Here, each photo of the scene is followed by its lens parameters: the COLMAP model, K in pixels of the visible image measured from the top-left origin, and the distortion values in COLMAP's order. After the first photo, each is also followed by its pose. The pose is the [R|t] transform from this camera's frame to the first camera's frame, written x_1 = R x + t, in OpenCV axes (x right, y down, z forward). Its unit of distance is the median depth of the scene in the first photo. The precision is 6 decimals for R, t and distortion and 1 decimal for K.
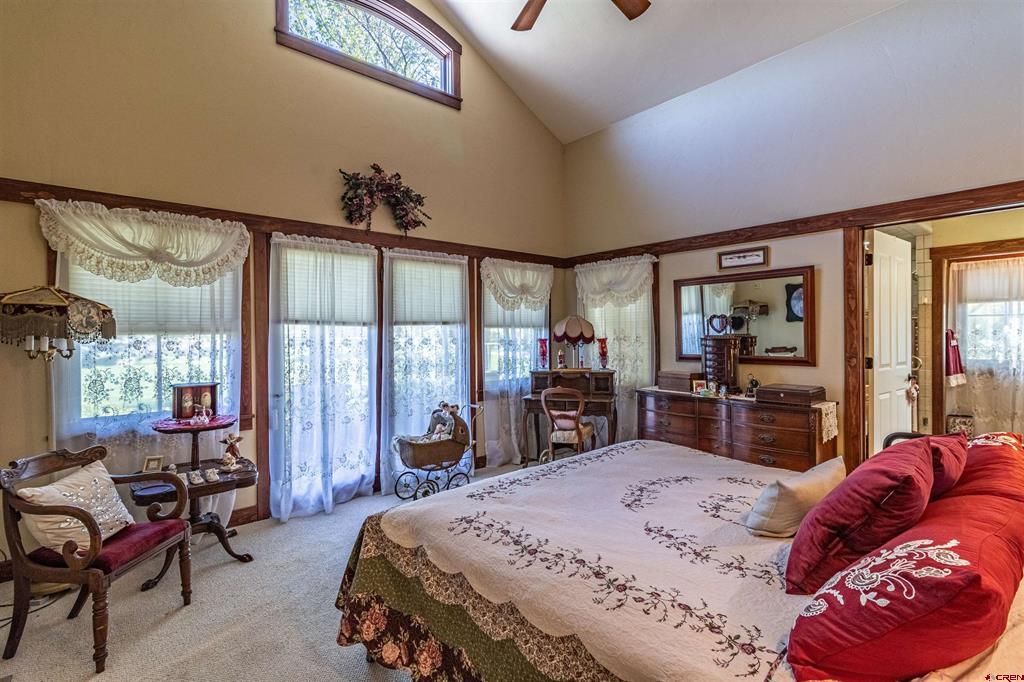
lens RADIAL K [[472.3, 0, 516.0], [0, 472.3, 334.6], [0, 0, 1]] dist [0.003504, 0.000138]
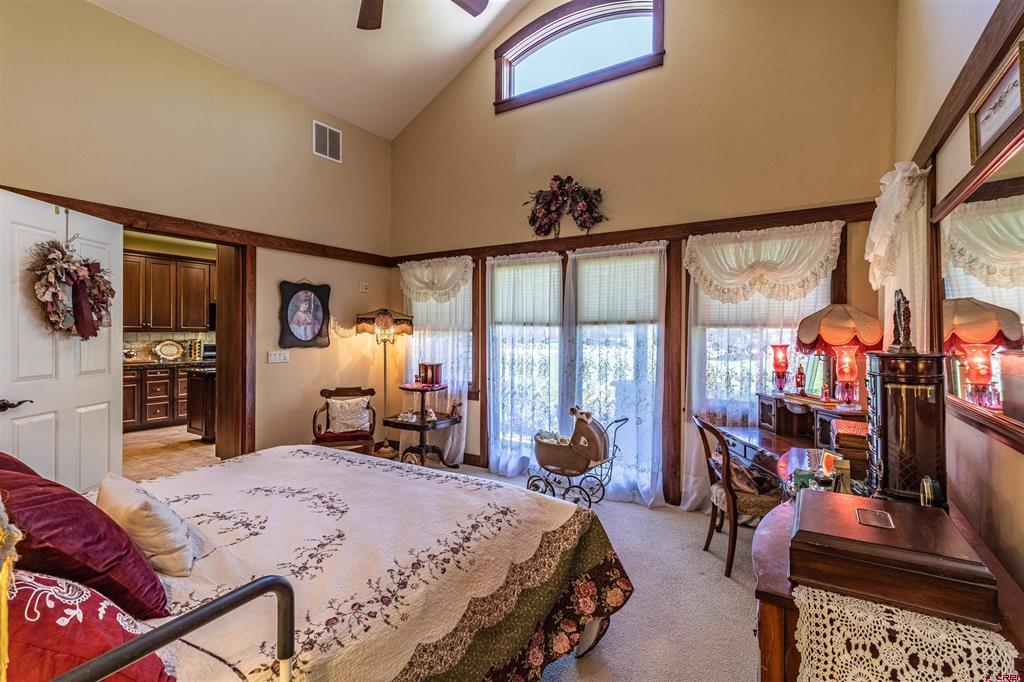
lens RADIAL K [[472.3, 0, 514.9], [0, 472.3, 338.1], [0, 0, 1]] dist [0.003504, 0.000138]
pose [[0.288679, 0.018991, -0.957238, 0.718366], [-0.012290, 0.999794, 0.016129, -0.008293], [0.957347, 0.007109, 0.288853, 0.615467]]
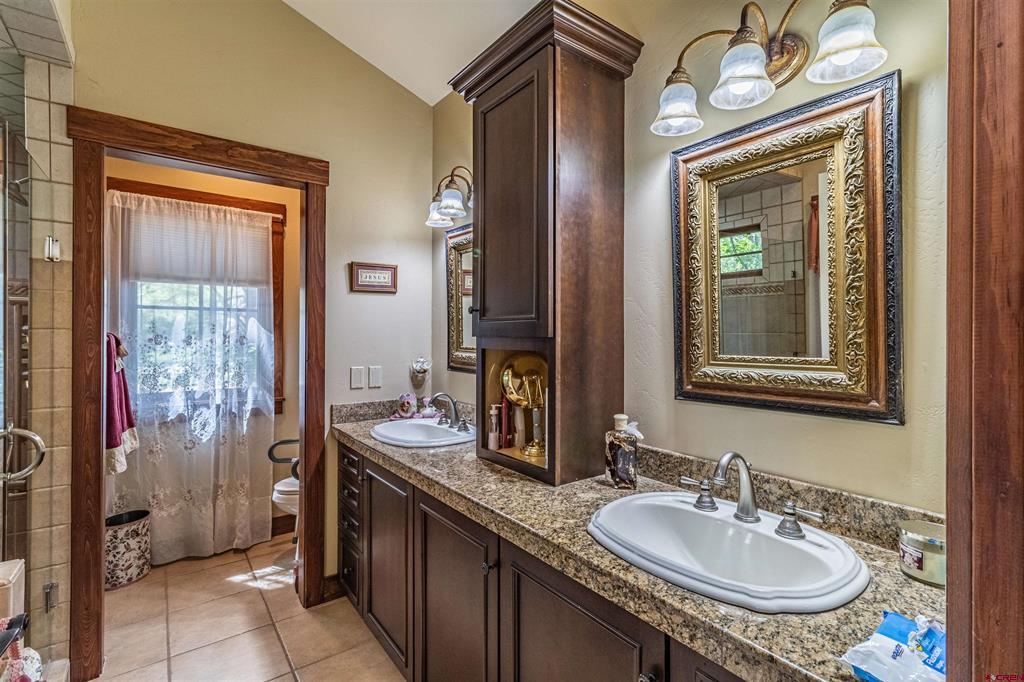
lens RADIAL K [[472.3, 0, 514.1], [0, 472.3, 336.7], [0, 0, 1]] dist [0.003504, 0.000138]
pose [[0.070712, 0.008663, 0.997459, 0.705967], [-0.000979, 0.999962, -0.008616, -0.006365], [-0.997496, -0.000367, 0.070718, 0.830975]]
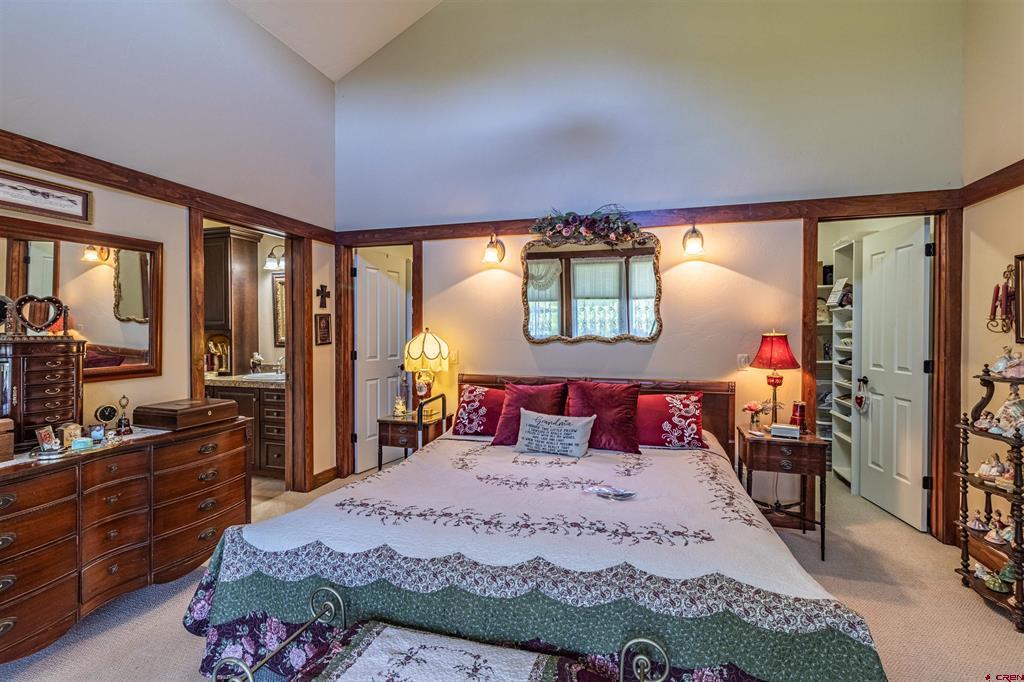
lens RADIAL K [[472.3, 0, 514.5], [0, 472.3, 336.7], [0, 0, 1]] dist [0.003504, 0.000138]
pose [[-0.534573, -0.007481, 0.845089, -0.297104], [0.005016, 0.999915, 0.012024, -0.001425], [-0.845107, 0.010666, -0.534491, 0.860038]]
